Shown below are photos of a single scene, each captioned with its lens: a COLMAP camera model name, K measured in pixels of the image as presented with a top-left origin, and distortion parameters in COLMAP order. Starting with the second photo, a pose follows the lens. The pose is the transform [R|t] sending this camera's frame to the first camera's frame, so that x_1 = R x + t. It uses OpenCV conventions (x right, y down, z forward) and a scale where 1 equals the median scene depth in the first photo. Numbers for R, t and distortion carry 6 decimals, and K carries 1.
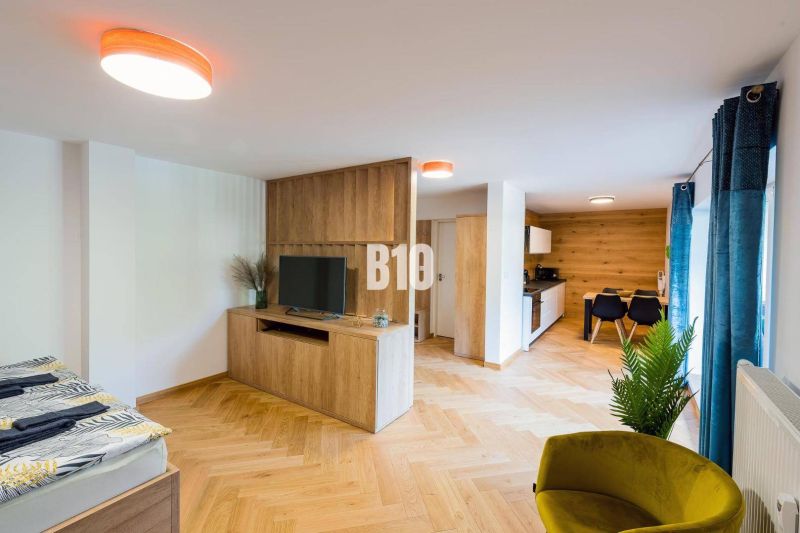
lens RADIAL K [[319.1, 0, 396.3], [0, 319.1, 261.0], [0, 0, 1]] dist [0.000692, -0.000185]
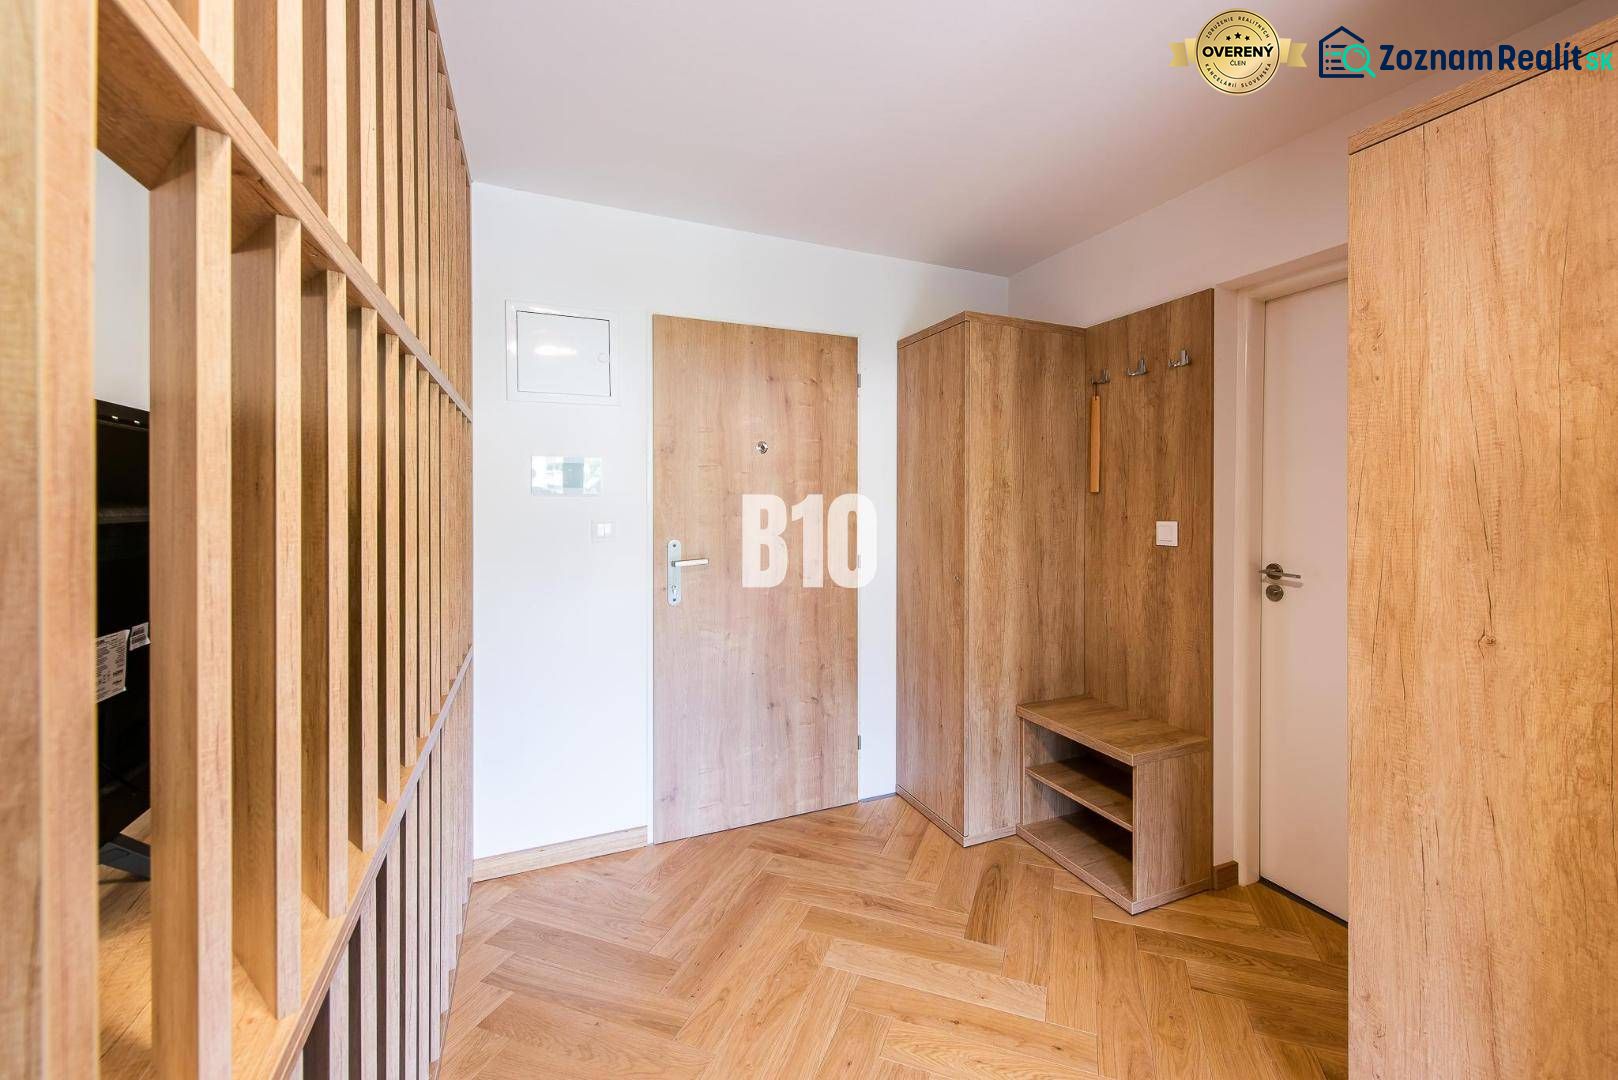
lens RADIAL K [[678.6, 0, 857.9], [0, 678.6, 506.1], [0, 0, 1]] dist [-0.000066, -0.000066]
pose [[0.881670, -0.004357, -0.471846, 0.155969], [-0.010195, 0.999548, -0.028281, 0.027170], [0.471756, 0.029745, 0.881227, 0.736256]]
